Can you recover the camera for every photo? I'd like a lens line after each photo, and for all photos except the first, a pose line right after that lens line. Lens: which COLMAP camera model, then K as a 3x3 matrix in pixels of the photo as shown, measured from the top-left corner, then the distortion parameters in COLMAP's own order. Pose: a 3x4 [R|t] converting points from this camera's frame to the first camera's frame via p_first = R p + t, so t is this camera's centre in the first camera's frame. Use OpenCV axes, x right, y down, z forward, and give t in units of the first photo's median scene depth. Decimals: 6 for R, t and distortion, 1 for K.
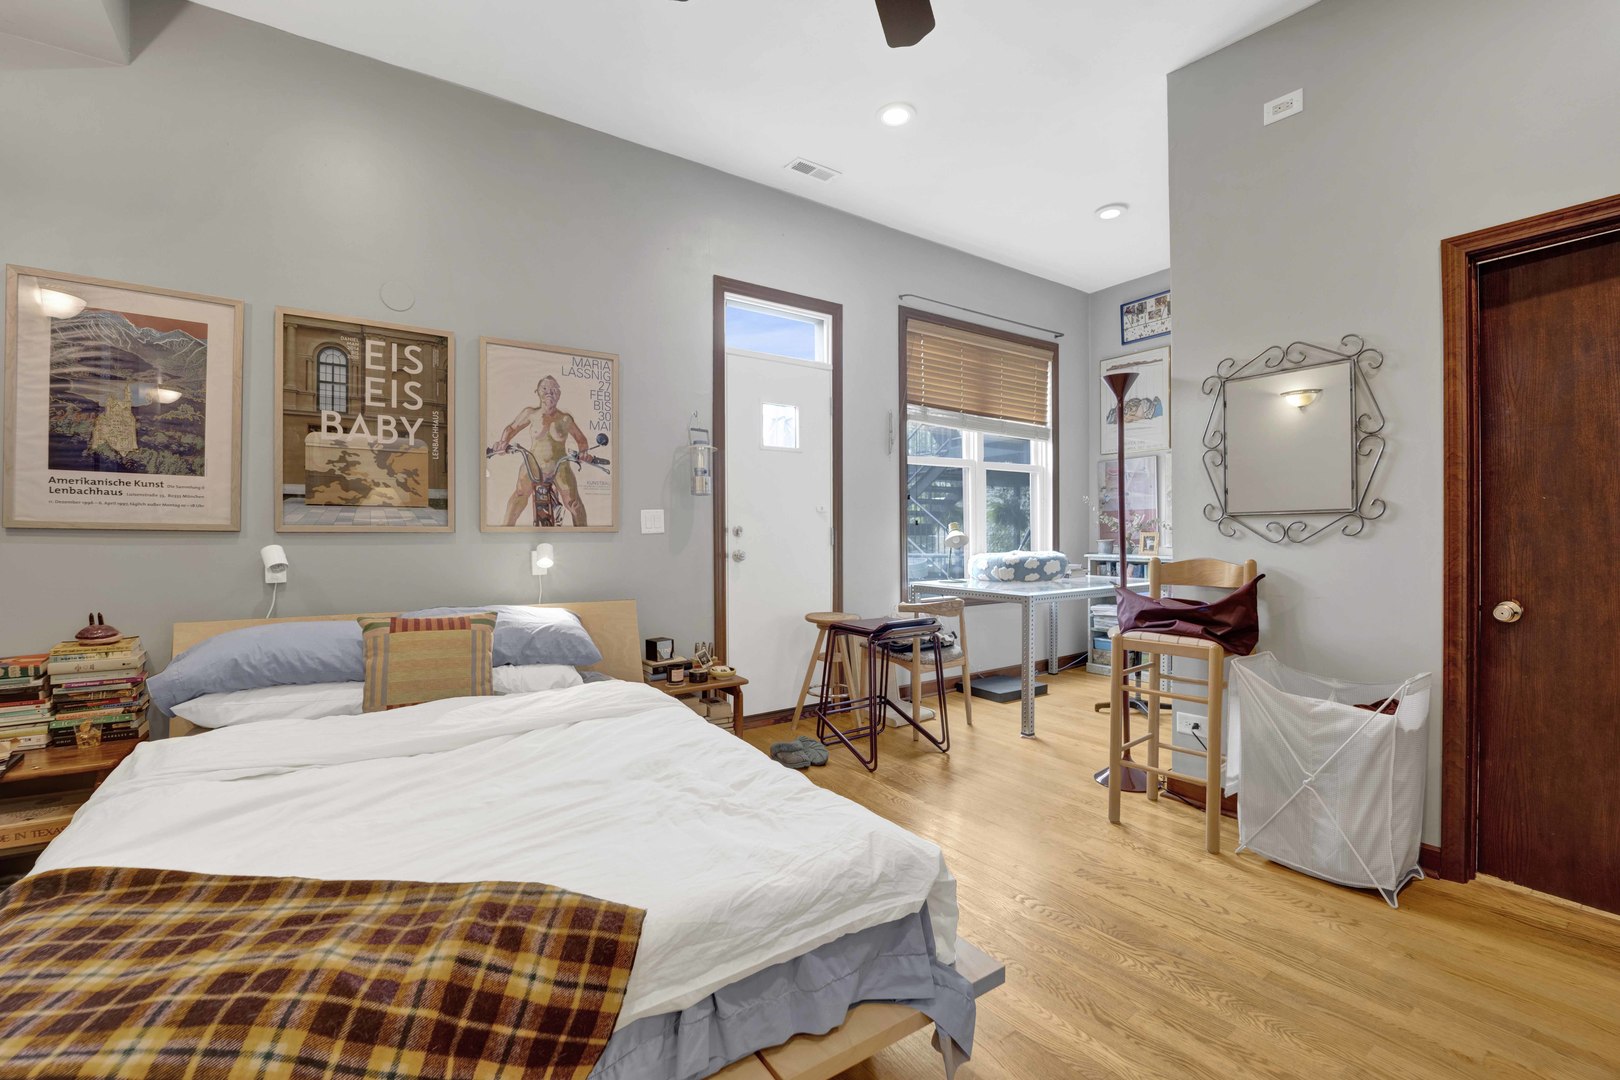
lens RADIAL K [[688.3, 0, 810.0], [0, 688.3, 540.0], [0, 0, 1]] dist [-0.023412, -0.000108]
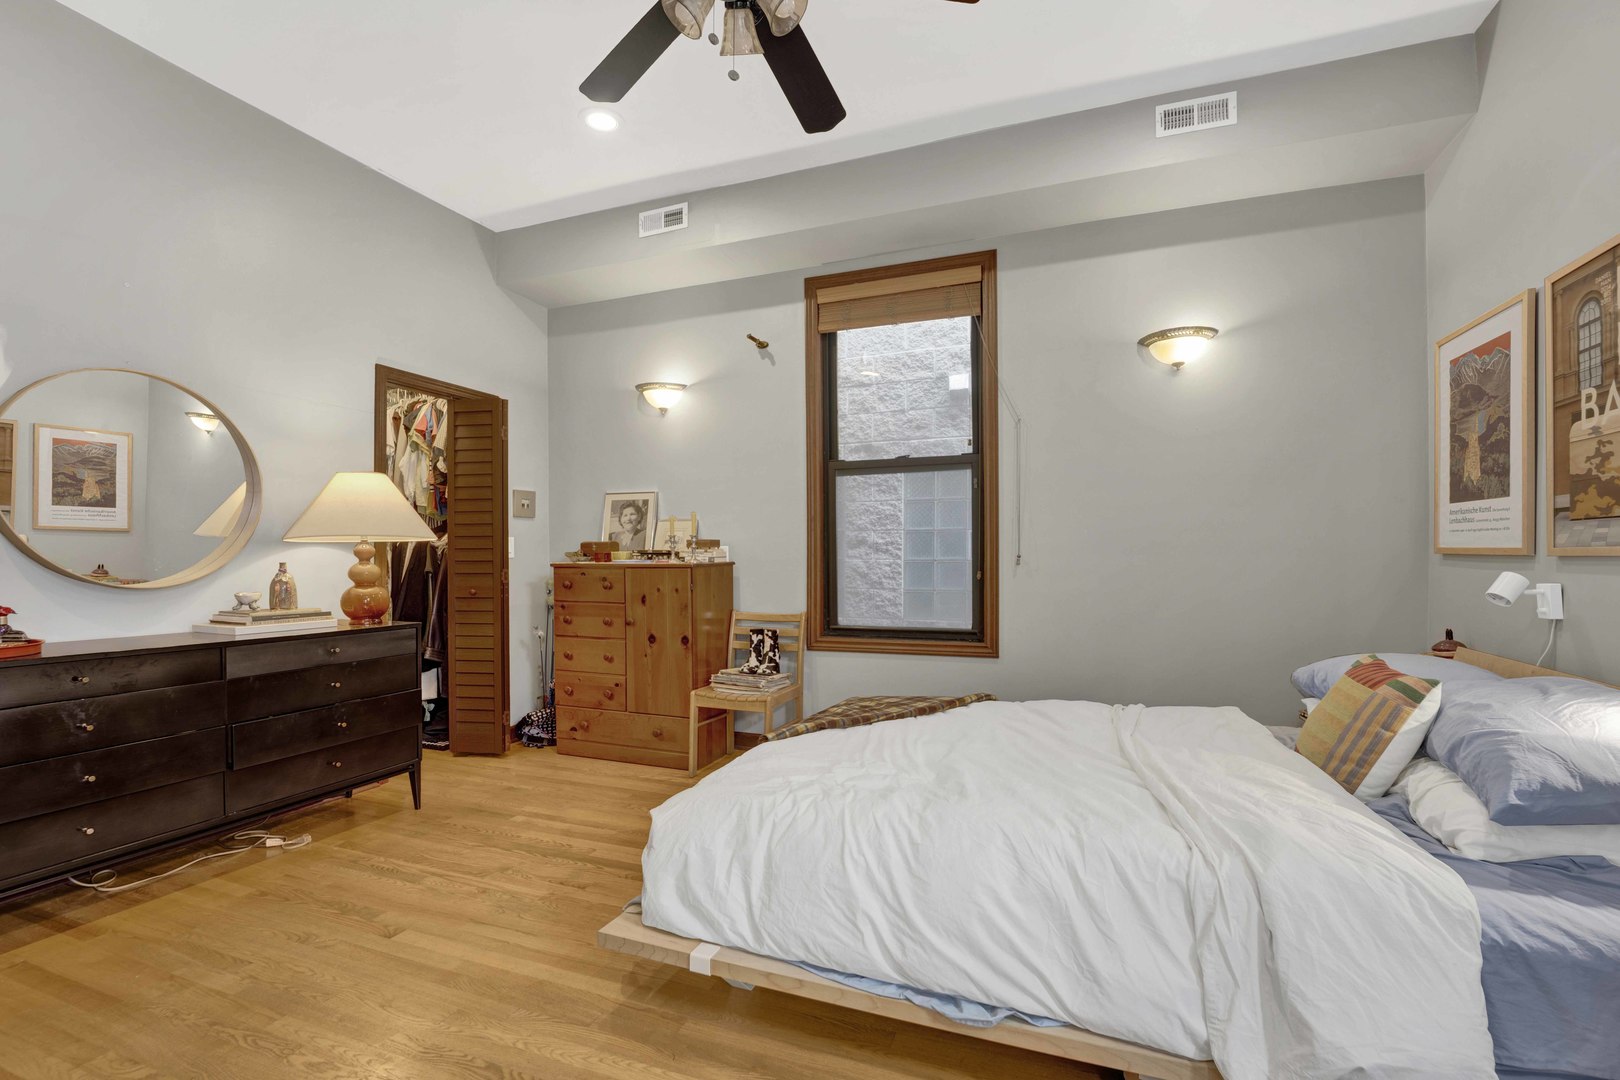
lens RADIAL K [[699.9, 0, 835.5], [0, 699.9, 561.8], [0, 0, 1]] dist [-0.022780, -0.000793]
pose [[-0.818927, 0.005131, -0.573874, 0.353854], [-0.000900, 0.999947, 0.010224, -0.011915], [0.573896, 0.008889, -0.818880, 1.101116]]
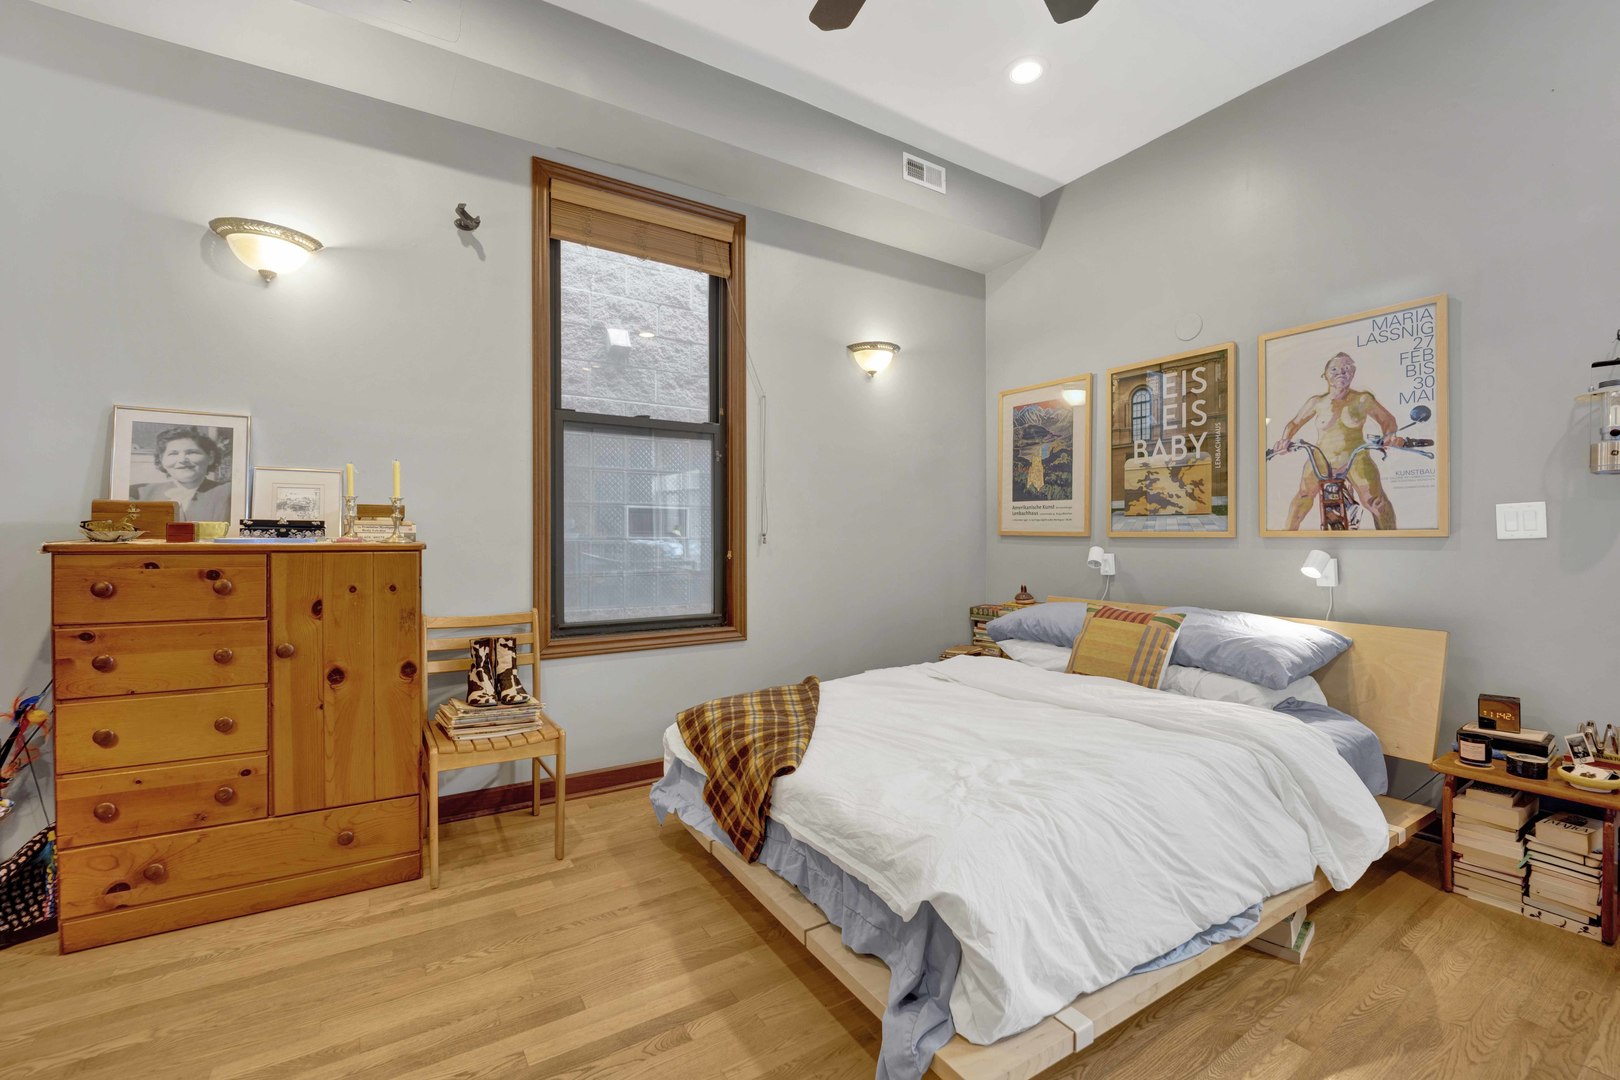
lens RADIAL K [[688.3, 0, 810.0], [0, 688.3, 540.0], [0, 0, 1]] dist [-0.023412, -0.000108]
pose [[-0.048931, 0.004554, -0.998792, 0.565810], [-0.008187, 0.999954, 0.004960, -0.007447], [0.998769, 0.008420, -0.048892, 0.444100]]
